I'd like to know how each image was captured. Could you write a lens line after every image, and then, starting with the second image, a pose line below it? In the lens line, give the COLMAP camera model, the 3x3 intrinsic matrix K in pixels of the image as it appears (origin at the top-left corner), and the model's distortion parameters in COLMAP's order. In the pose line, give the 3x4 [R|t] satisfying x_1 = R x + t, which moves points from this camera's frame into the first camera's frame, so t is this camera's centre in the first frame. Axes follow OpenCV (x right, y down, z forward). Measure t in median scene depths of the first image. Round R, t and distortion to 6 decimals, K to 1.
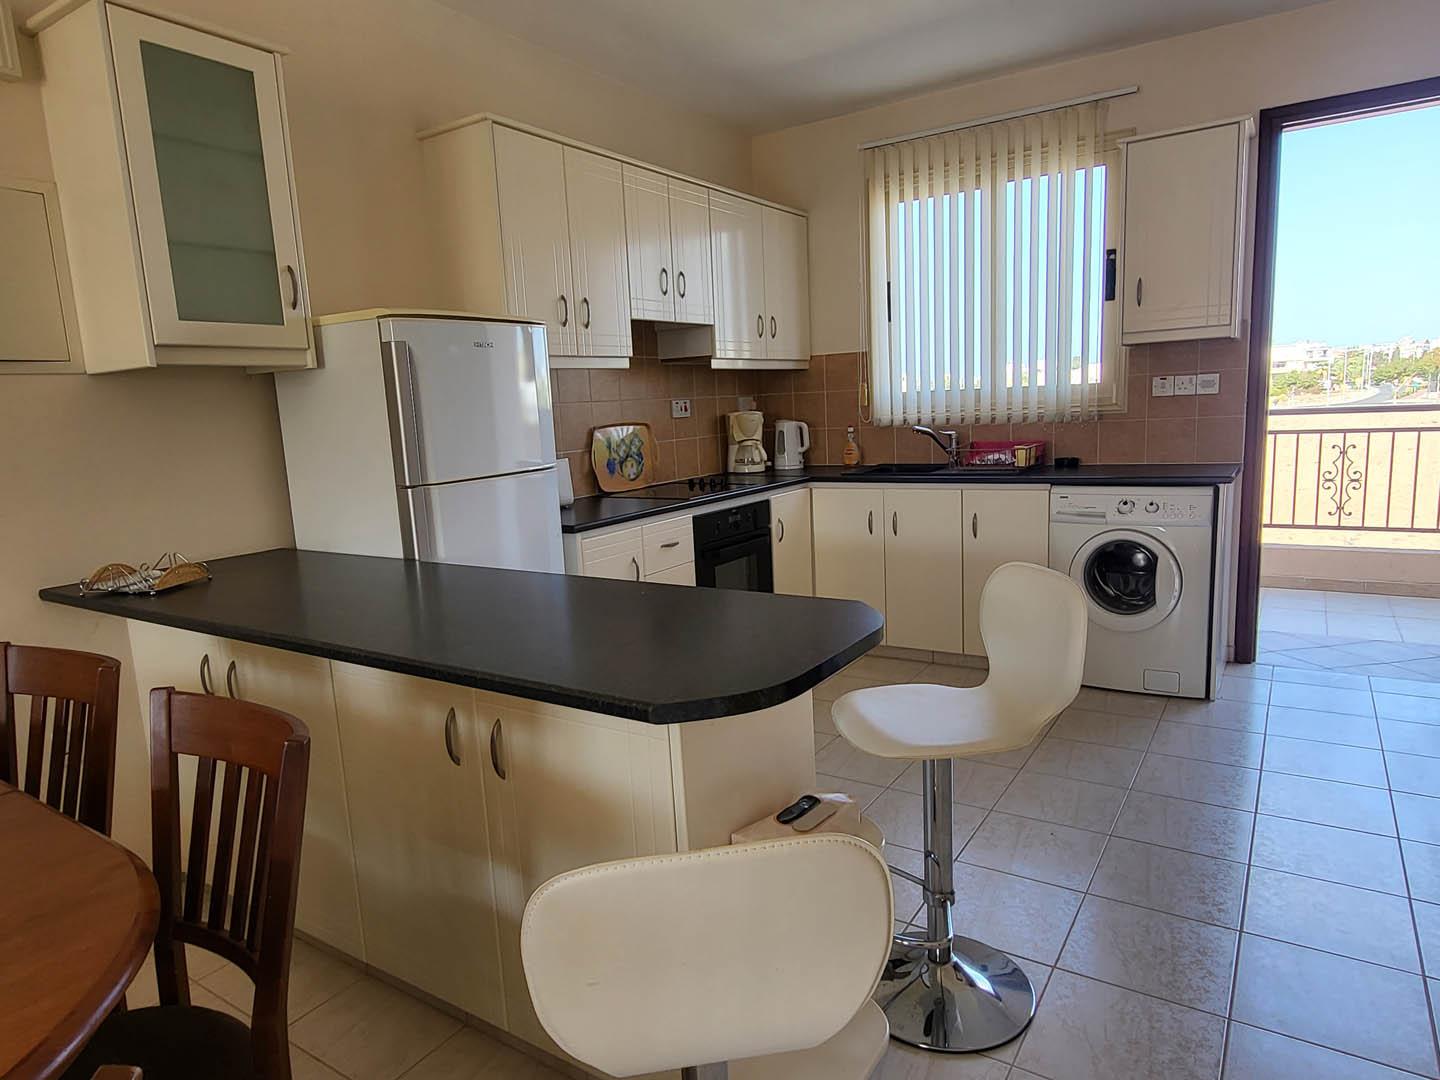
lens RADIAL K [[884.5, 0, 716.2], [0, 884.5, 540.2], [0, 0, 1]] dist [-0.006609, -0.001934]
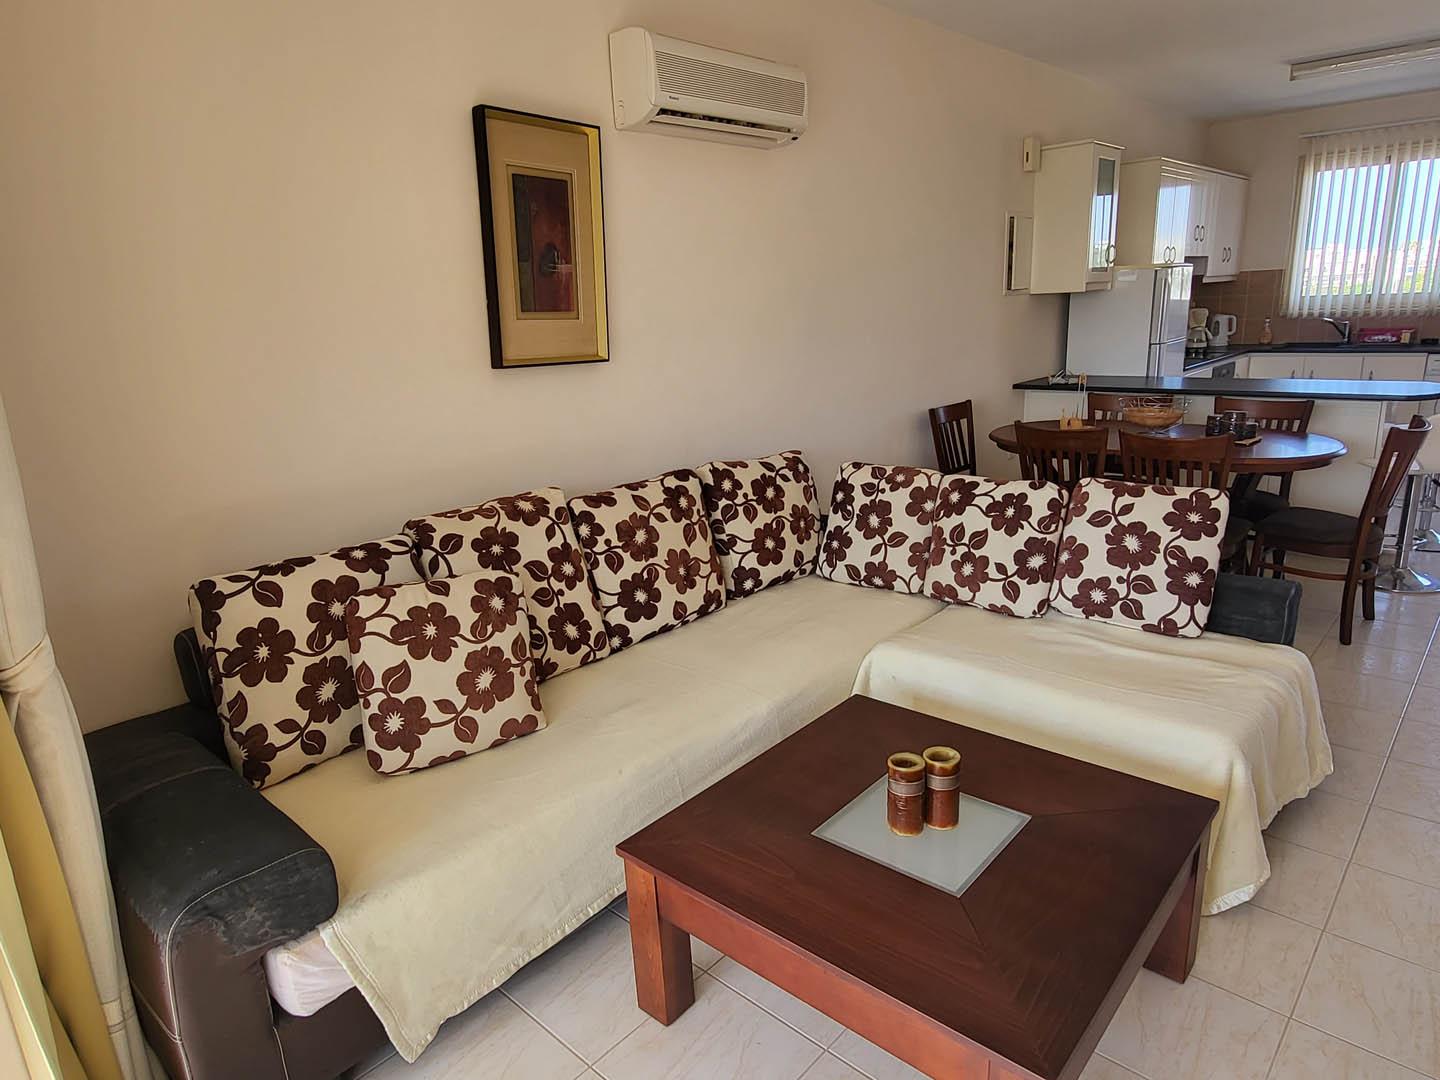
lens RADIAL K [[884.5, 0, 723.5], [0, 884.5, 543.0], [0, 0, 1]] dist [-0.006609, -0.001934]
pose [[0.987631, 0.040533, -0.151464, -0.585325], [-0.022548, 0.992683, 0.118629, 0.109805], [0.155164, -0.113747, 0.981318, -0.773798]]
